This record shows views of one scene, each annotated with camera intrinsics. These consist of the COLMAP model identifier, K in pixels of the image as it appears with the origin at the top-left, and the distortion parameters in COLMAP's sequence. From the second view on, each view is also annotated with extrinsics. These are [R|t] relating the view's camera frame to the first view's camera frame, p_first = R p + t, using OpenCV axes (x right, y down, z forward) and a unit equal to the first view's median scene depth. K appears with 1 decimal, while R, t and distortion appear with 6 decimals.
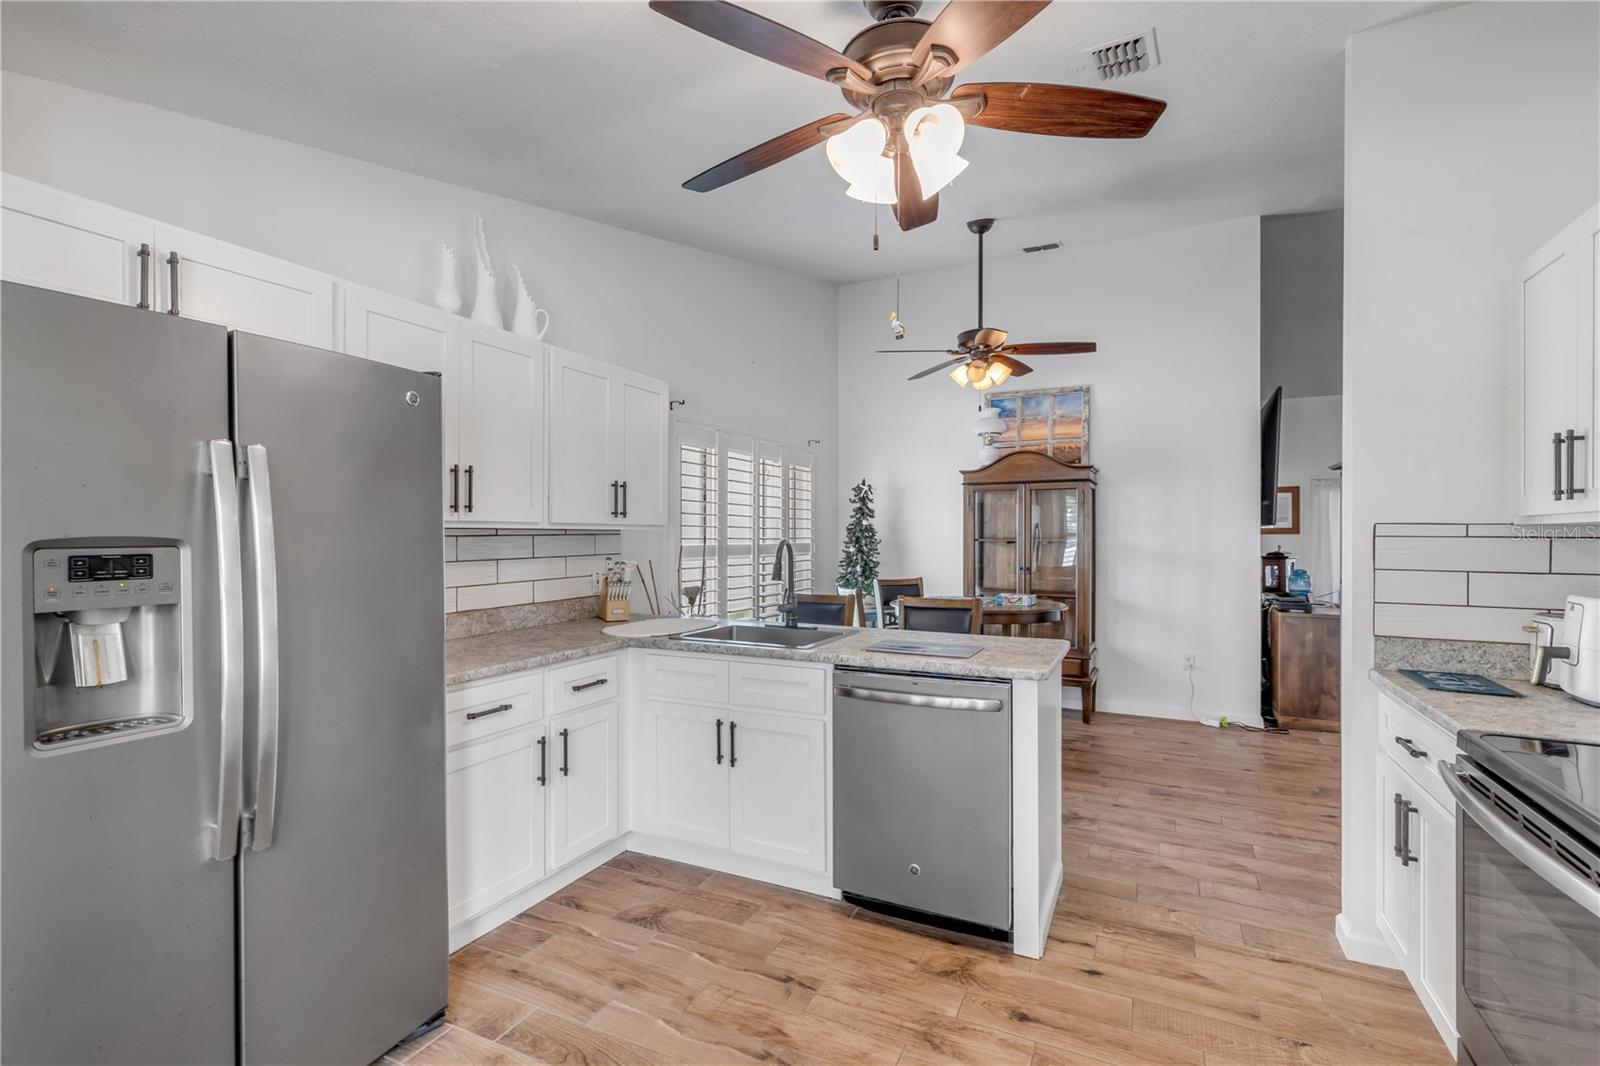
lens RADIAL K [[732.0, 0, 798.6], [0, 732.0, 533.3], [0, 0, 1]] dist [0.002479, -0.000243]
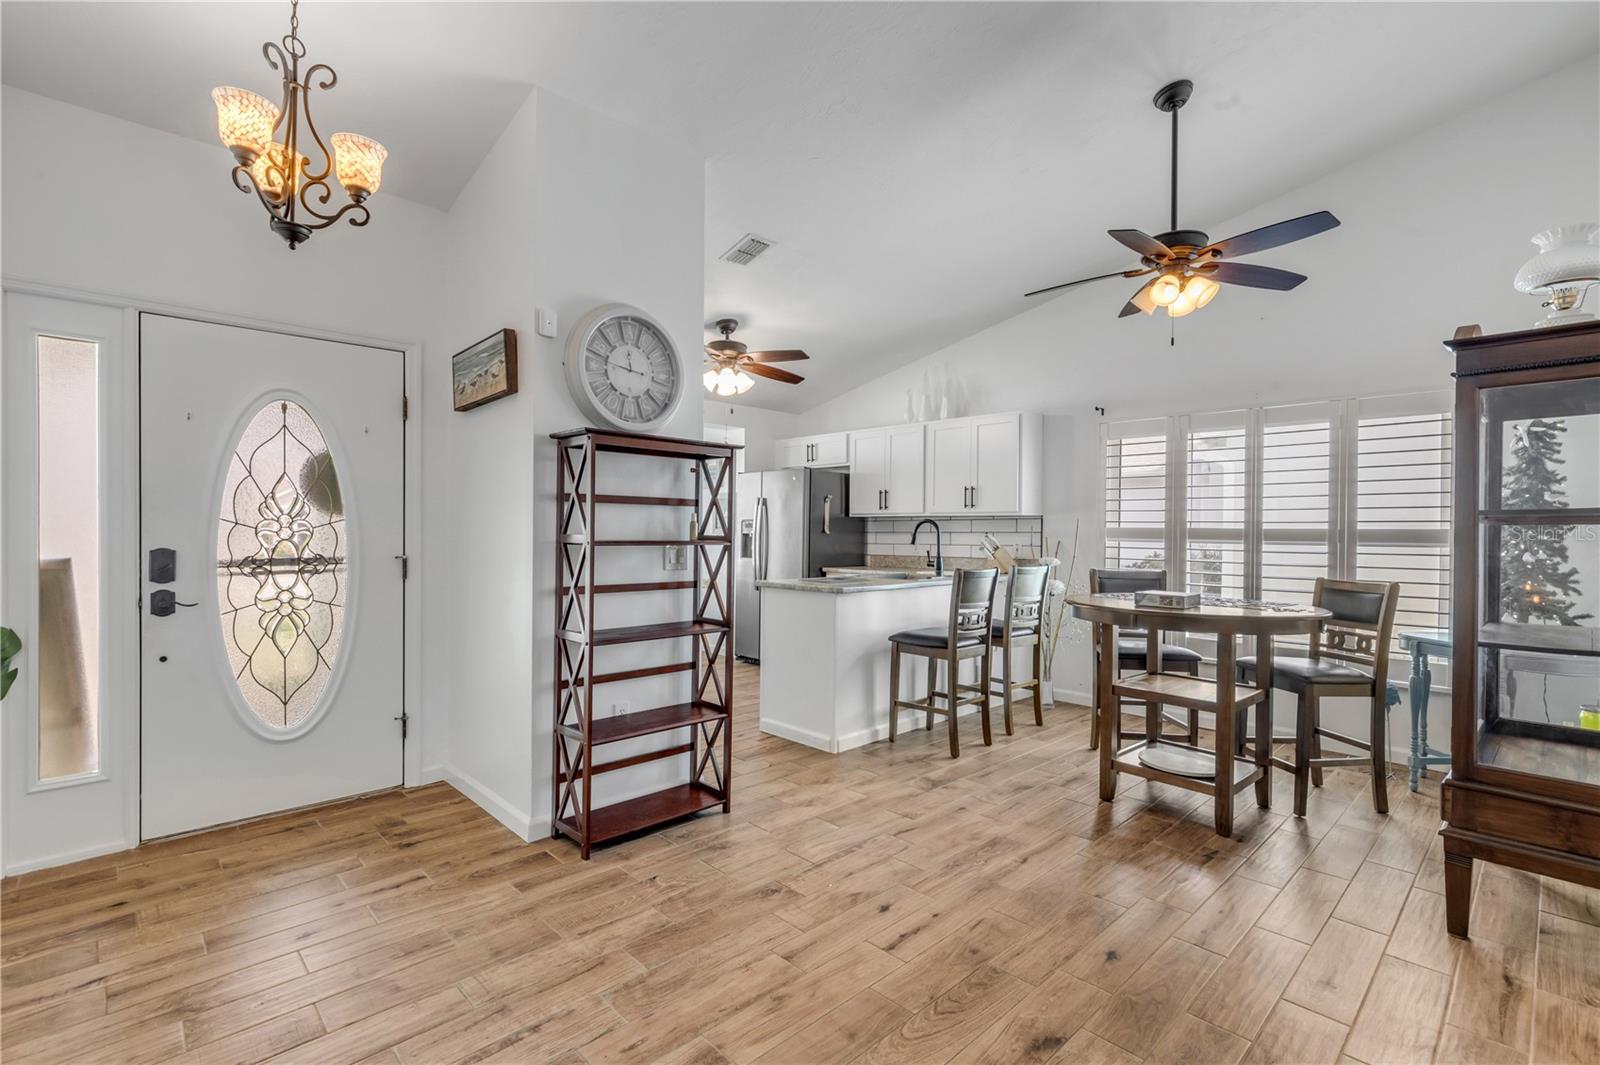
lens RADIAL K [[732.0, 0, 790.1], [0, 732.0, 530.7], [0, 0, 1]] dist [0.002479, -0.000243]
pose [[-0.343464, 0.004961, -0.939153, 1.951500], [0.000093, 0.999986, 0.005249, 0.027183], [0.939166, 0.001716, -0.343460, 1.589547]]
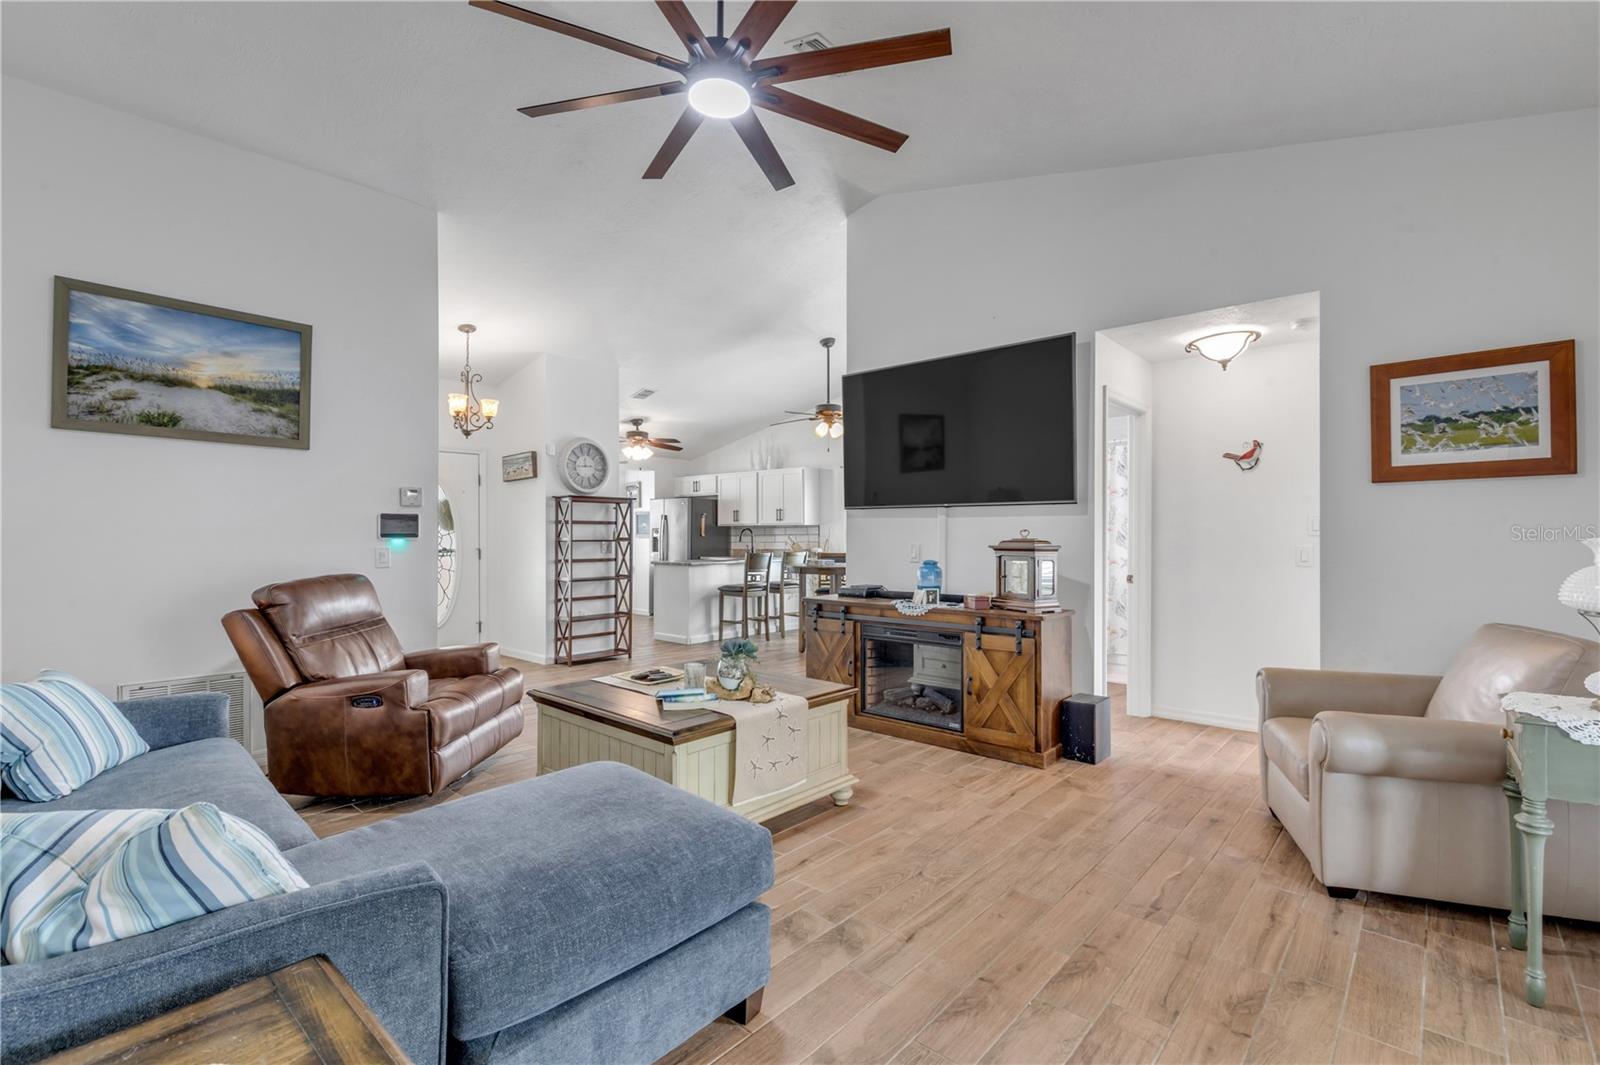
lens RADIAL K [[732.0, 0, 797.6], [0, 732.0, 531.7], [0, 0, 1]] dist [0.002479, -0.000243]
pose [[-0.264397, 0.004455, -0.964404, 3.414565], [0.009787, 0.999950, 0.001936, 0.020513], [0.964364, -0.008926, -0.264428, 2.458807]]
